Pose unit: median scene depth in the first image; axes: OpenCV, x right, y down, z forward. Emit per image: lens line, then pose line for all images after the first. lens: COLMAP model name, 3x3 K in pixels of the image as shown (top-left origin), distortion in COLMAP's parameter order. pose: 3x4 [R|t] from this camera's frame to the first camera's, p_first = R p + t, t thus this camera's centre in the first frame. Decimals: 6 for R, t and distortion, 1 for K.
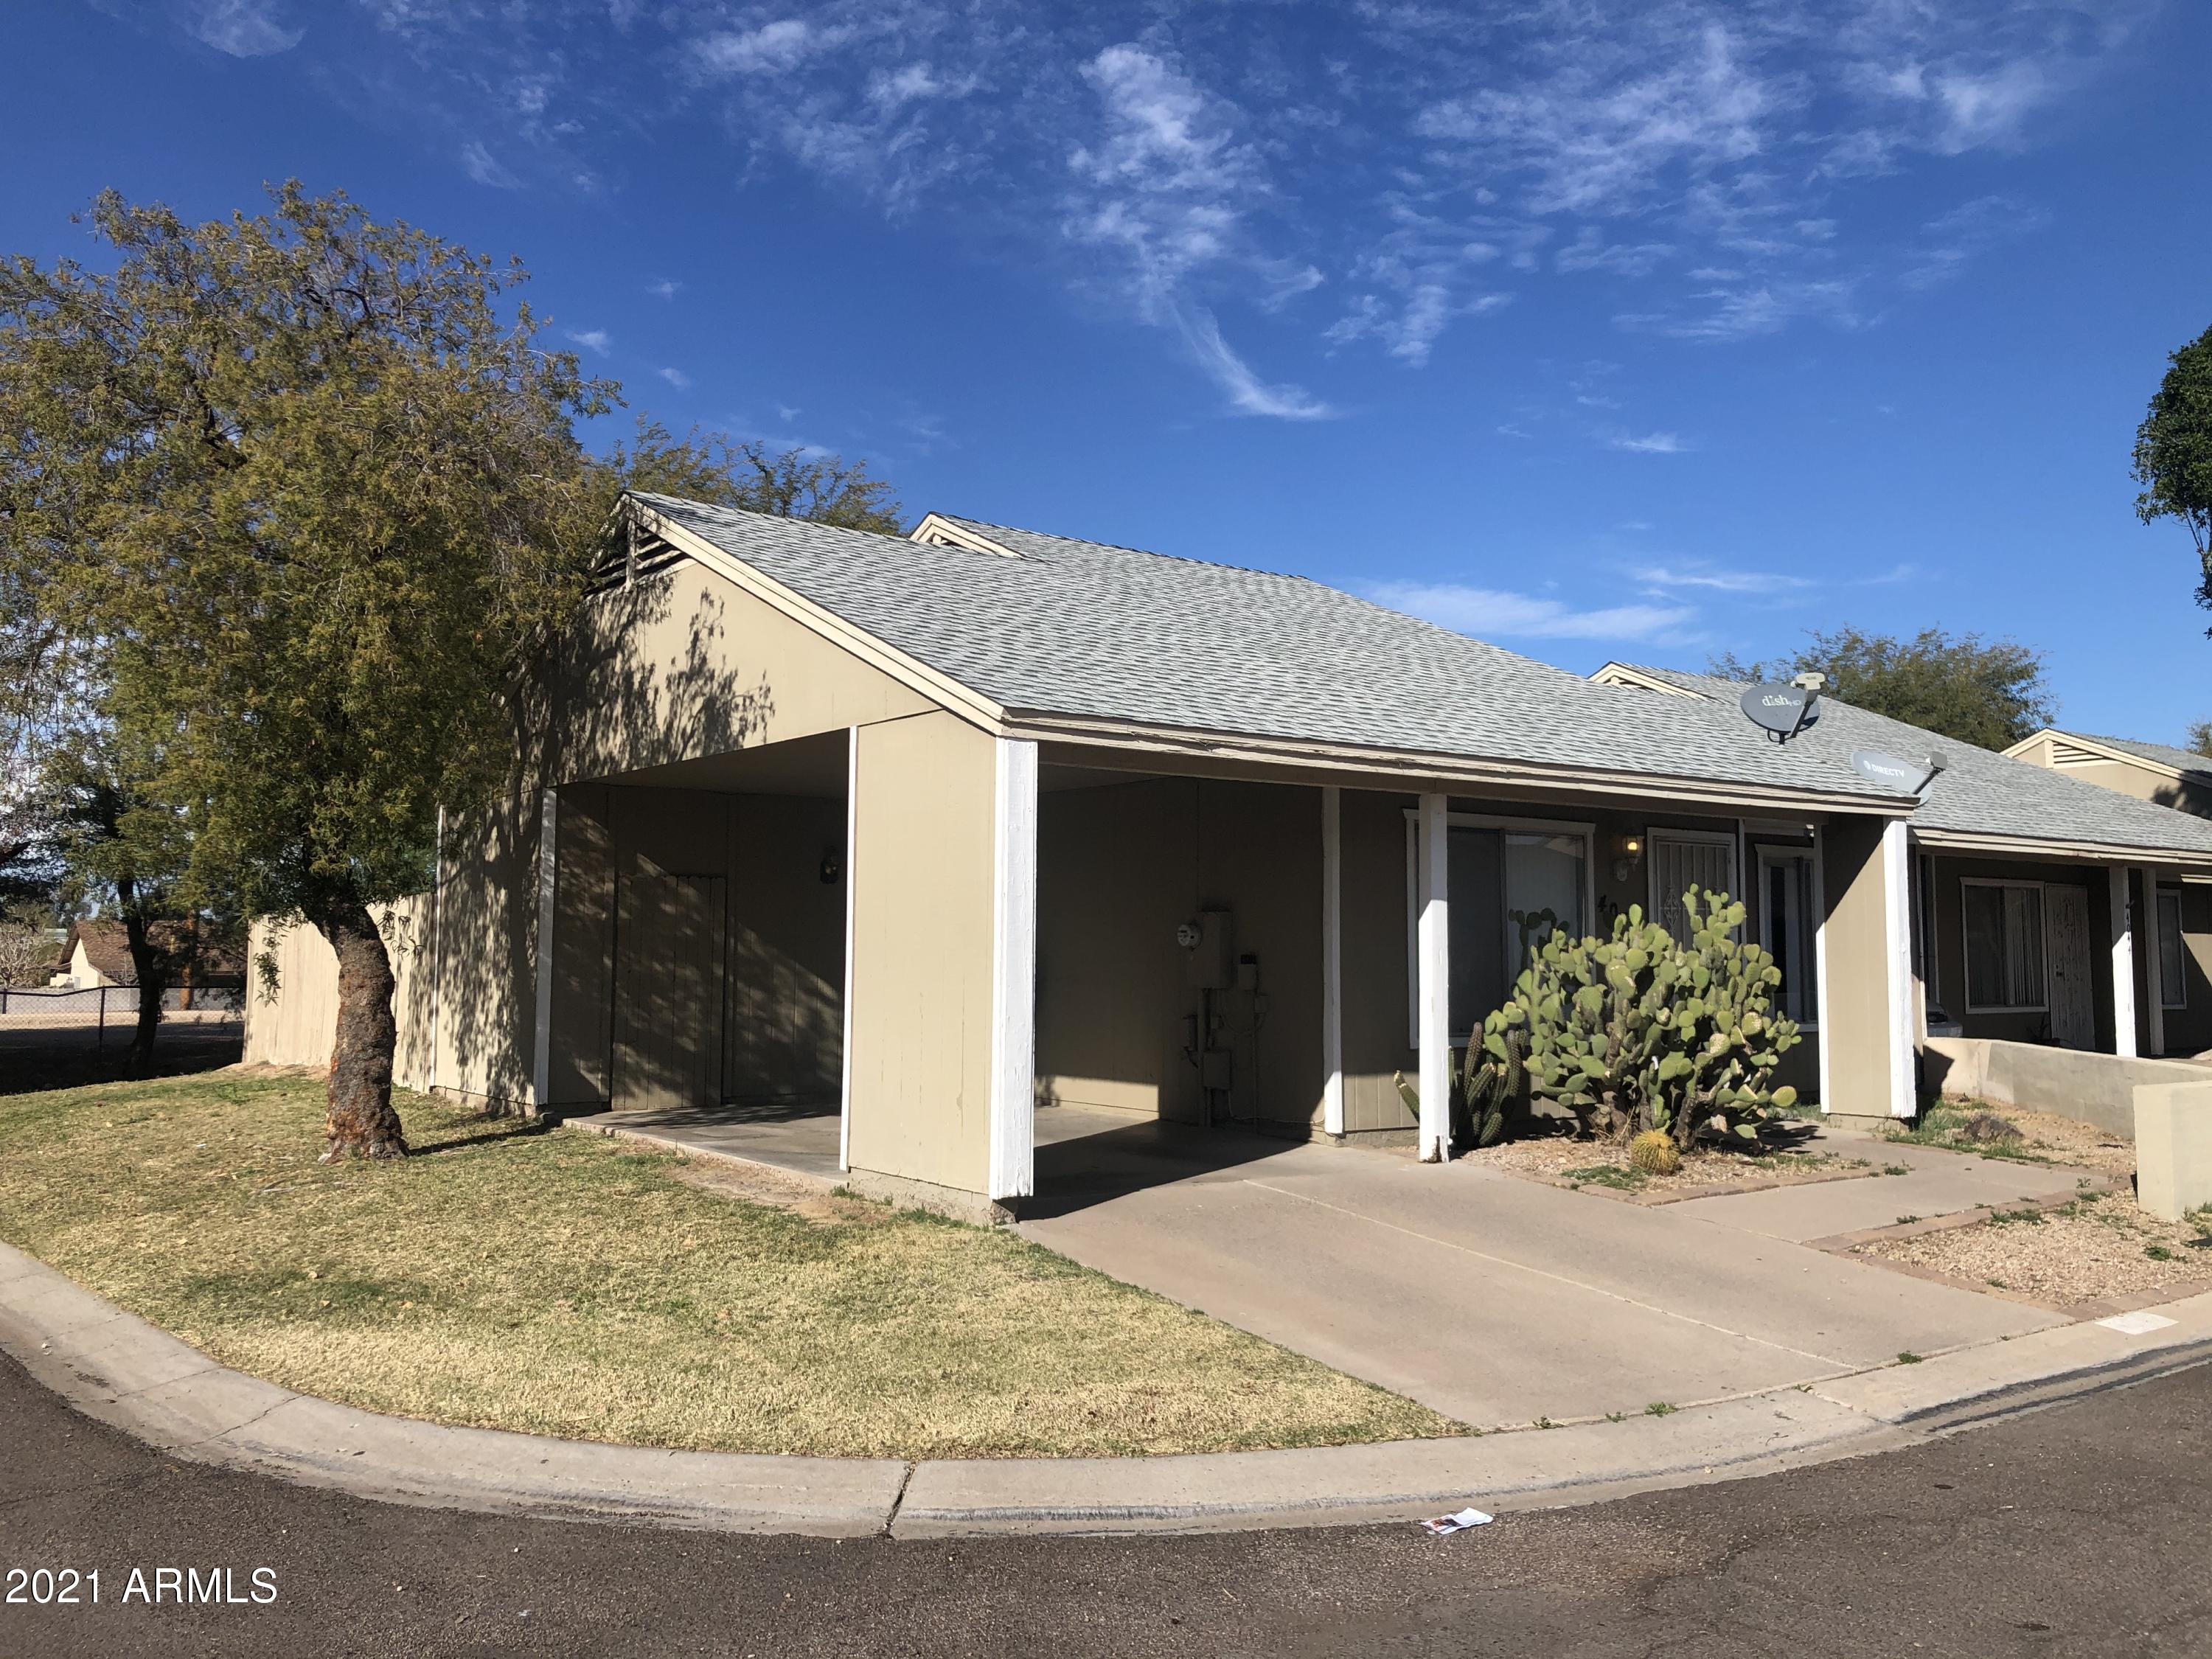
lens RADIAL K [[1829.9, 0, 1129.9], [0, 1829.9, 829.3], [0, 0, 1]] dist [0.051217, -0.056560]
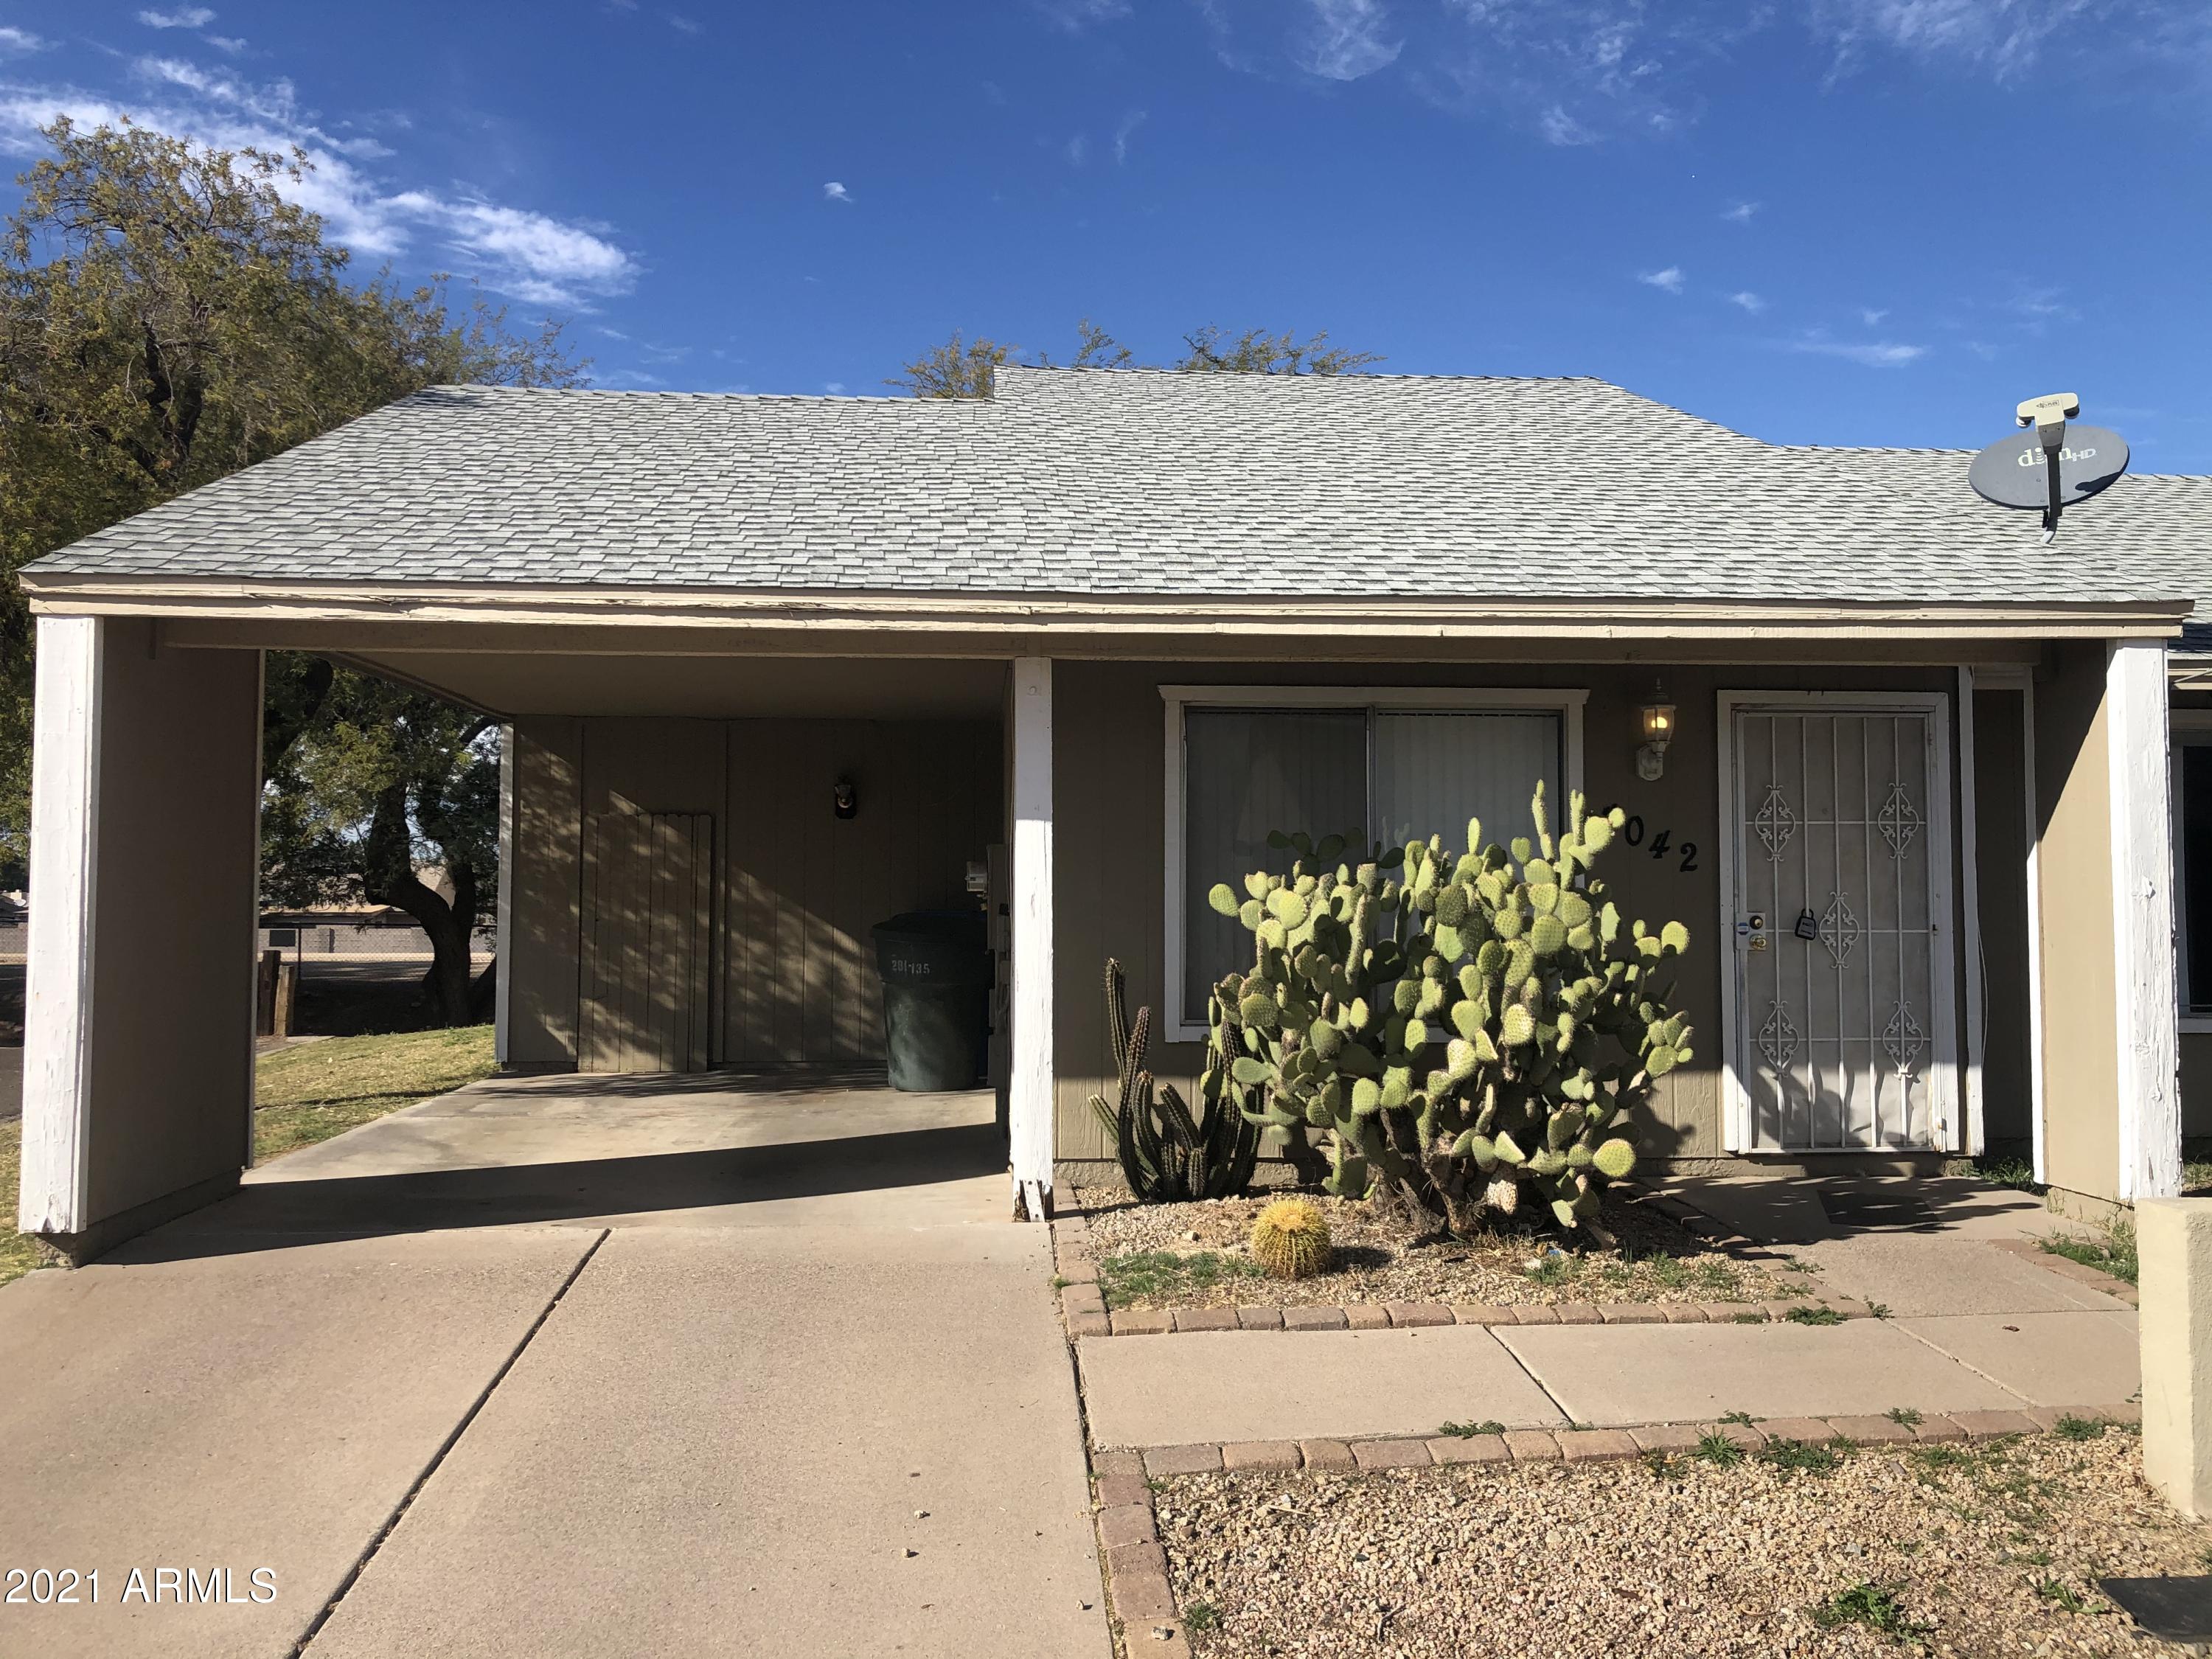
lens RADIAL K [[1829.9, 0, 1119.0], [0, 1829.9, 831.8], [0, 0, 1]] dist [0.051217, -0.056560]
pose [[0.839458, -0.021481, -0.542999, 0.441989], [0.039516, 0.998986, 0.021571, 0.024322], [0.541986, -0.039565, 0.839456, 0.379335]]
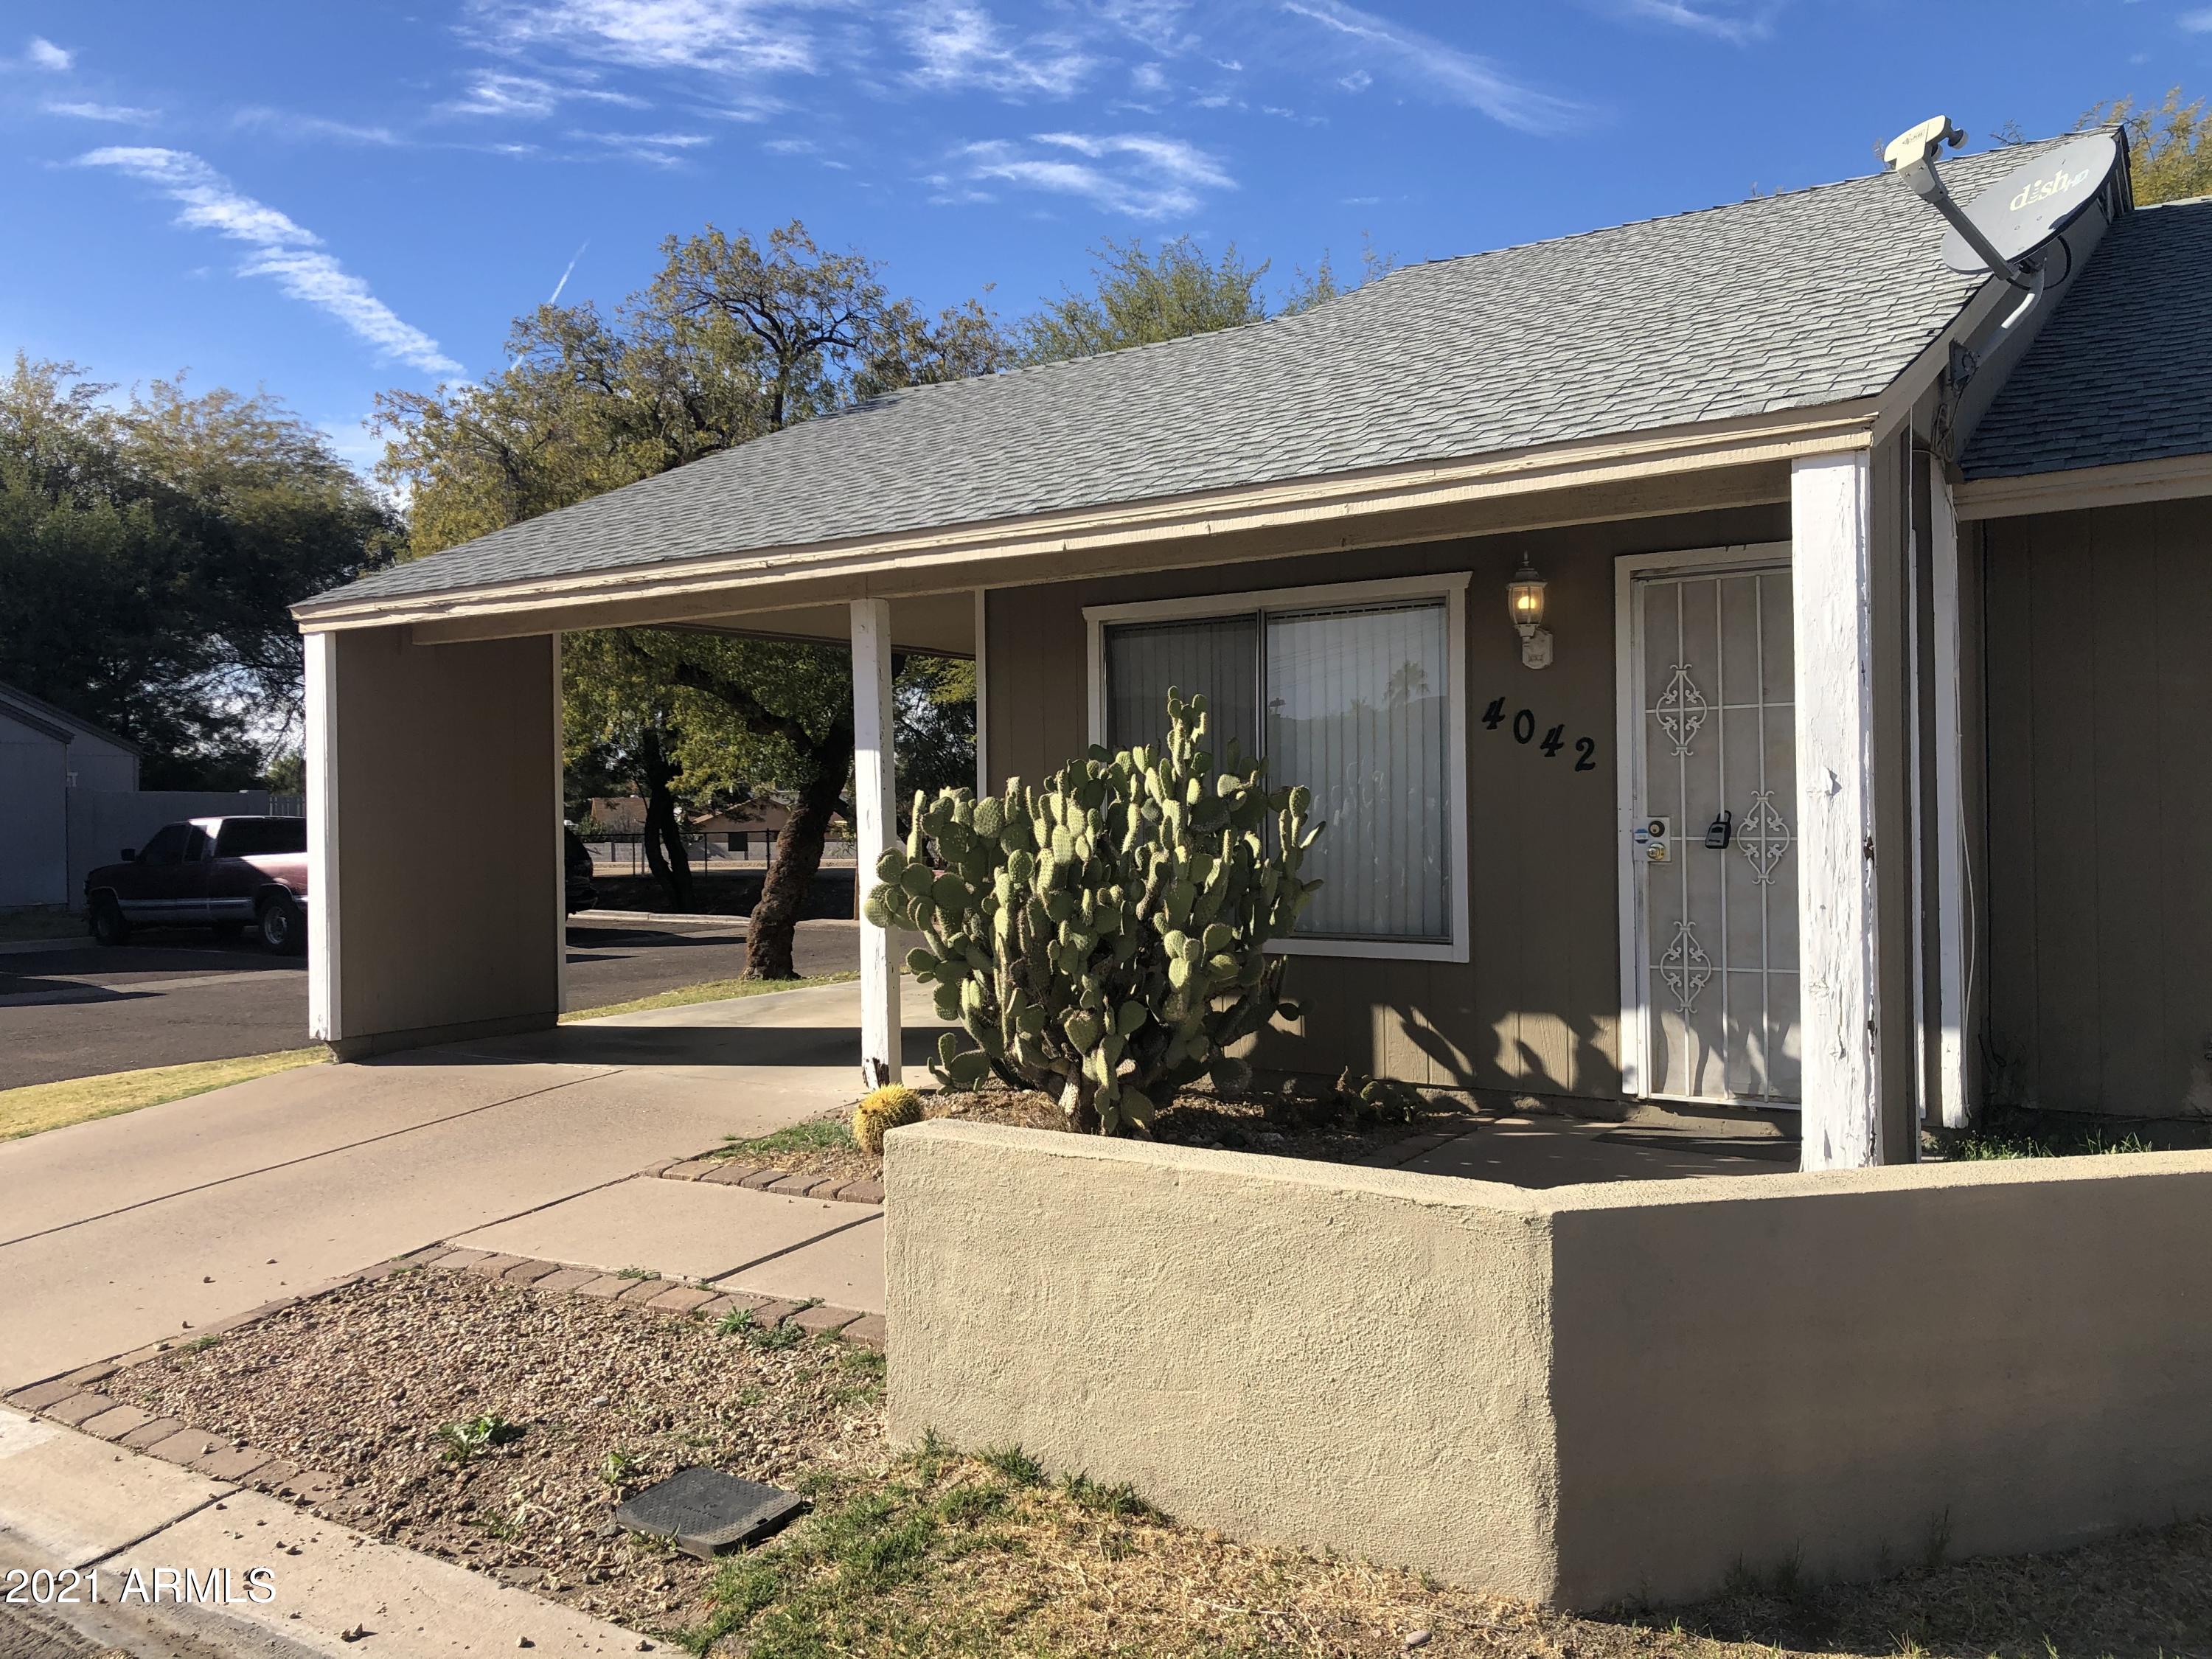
lens RADIAL K [[1829.9, 0, 1099.5], [0, 1829.9, 830.3], [0, 0, 1]] dist [0.051217, -0.056560]
pose [[0.307336, 0.000327, -0.951601, 0.724999], [0.080913, 0.996369, 0.026475, 0.049534], [0.948155, -0.085134, 0.306194, 0.694084]]
